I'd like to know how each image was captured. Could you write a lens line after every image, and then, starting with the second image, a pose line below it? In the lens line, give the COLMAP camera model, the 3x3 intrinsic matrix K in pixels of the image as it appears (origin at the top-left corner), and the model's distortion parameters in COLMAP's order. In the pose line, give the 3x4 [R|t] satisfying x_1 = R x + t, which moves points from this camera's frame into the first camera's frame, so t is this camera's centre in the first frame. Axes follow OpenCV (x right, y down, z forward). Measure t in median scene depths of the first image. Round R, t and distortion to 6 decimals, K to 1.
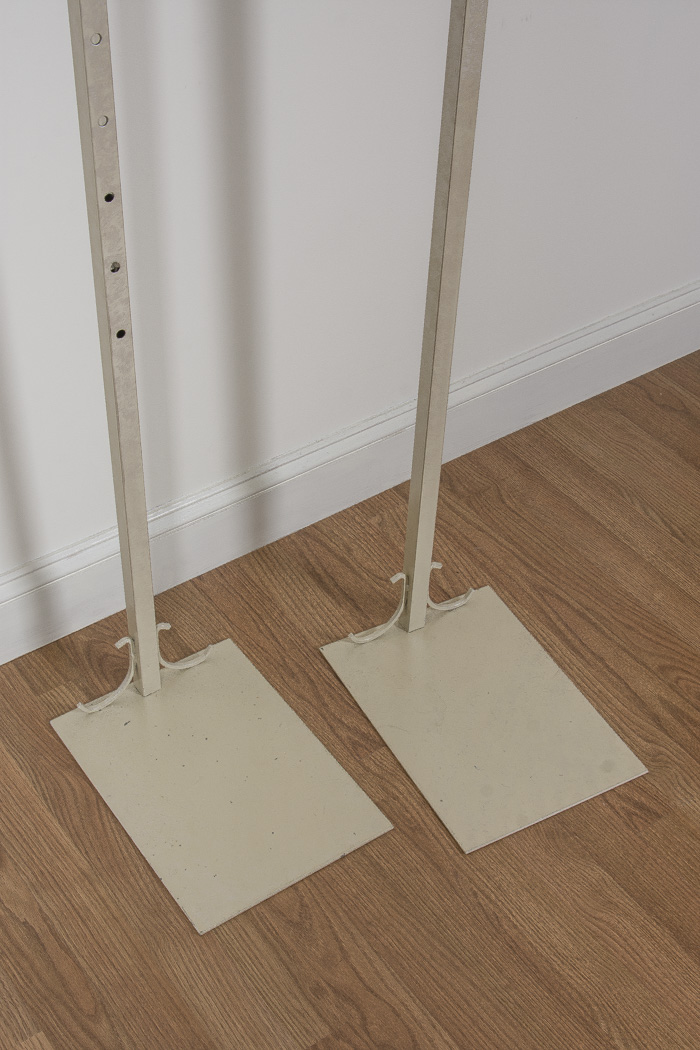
lens RADIAL K [[1474.0, 0, 353.9], [0, 1474.0, 534.4], [0, 0, 1]] dist [-0.113979, 0.000000]
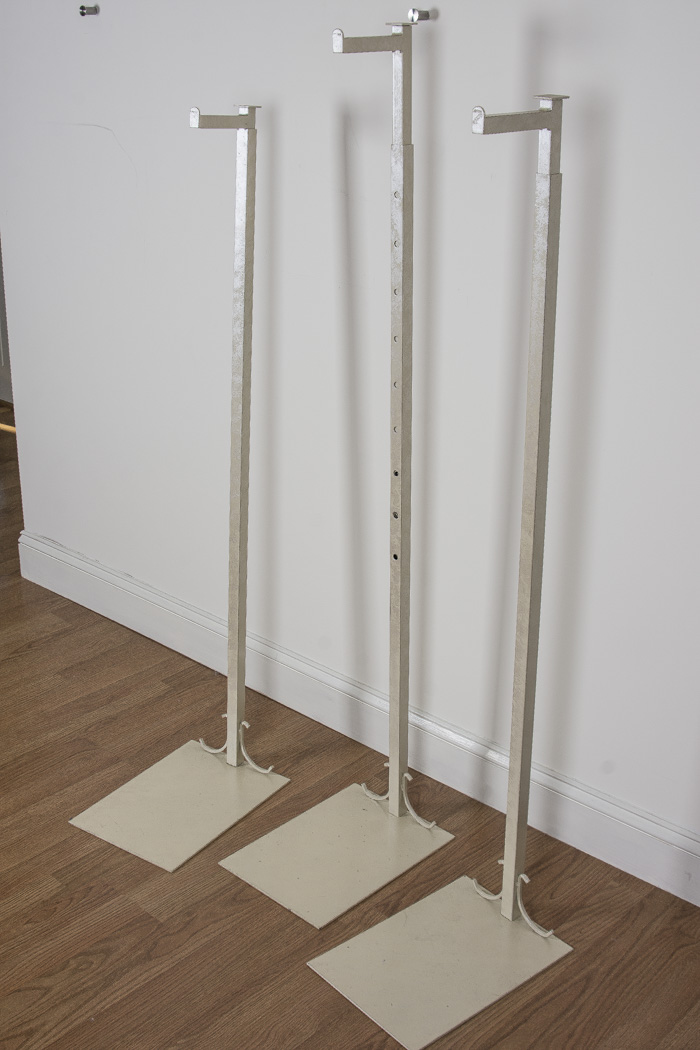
lens RADIAL K [[1295.4, 0, 349.1], [0, 1295.4, 520.3], [0, 0, 1]] dist [-0.135674, 0.000000]
pose [[0.202288, 0.350850, -0.914322, 1.057256], [-0.655954, 0.741794, 0.139520, -0.301309], [0.727189, 0.571529, 0.380197, 0.302679]]
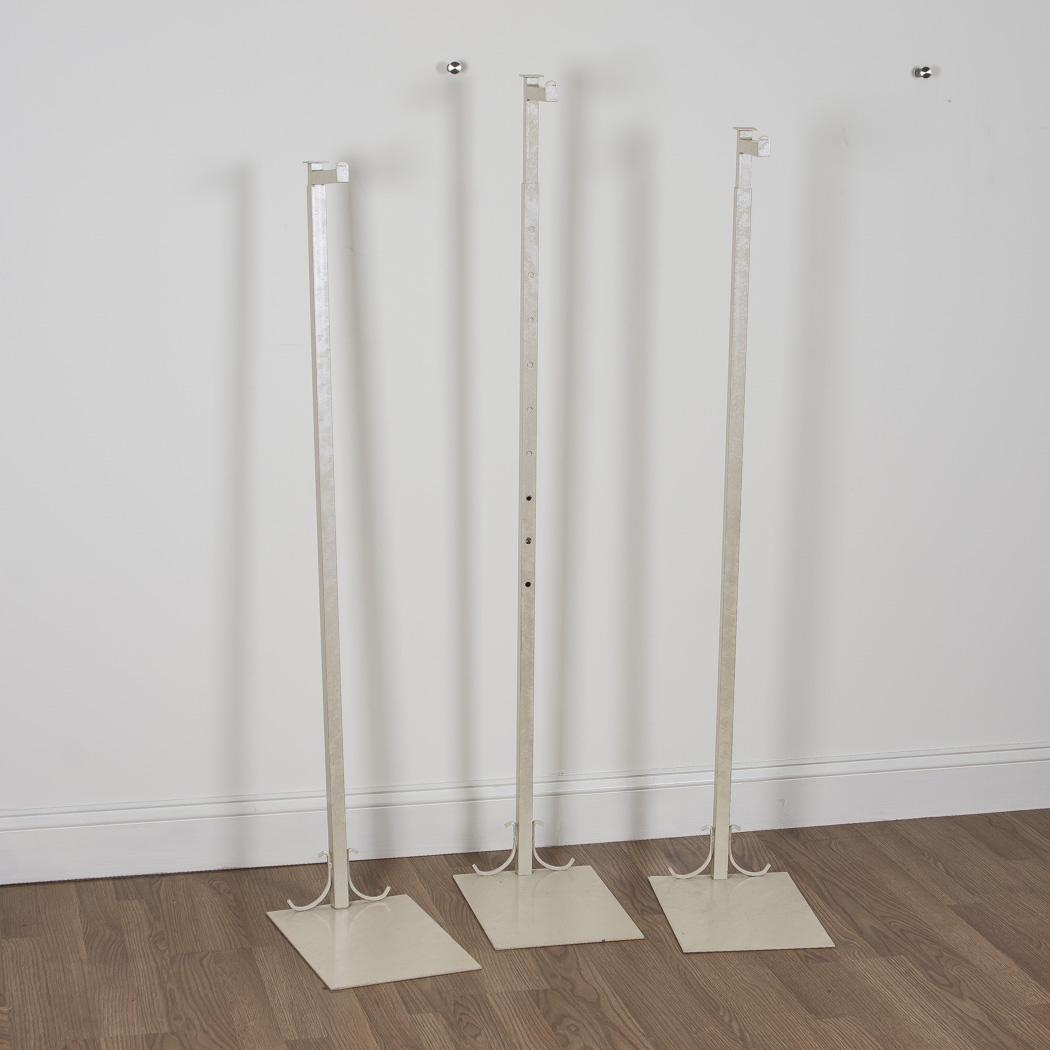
lens RADIAL K [[2365.6, 0, 526.8], [0, 2365.6, 526.9], [0, 0, 1]] dist [-0.101382, 0.000000]
pose [[0.929154, 0.058322, -0.365064, 0.754208], [-0.236872, 0.852074, -0.466757, 0.977658], [0.283839, 0.520162, 0.805523, -1.145334]]
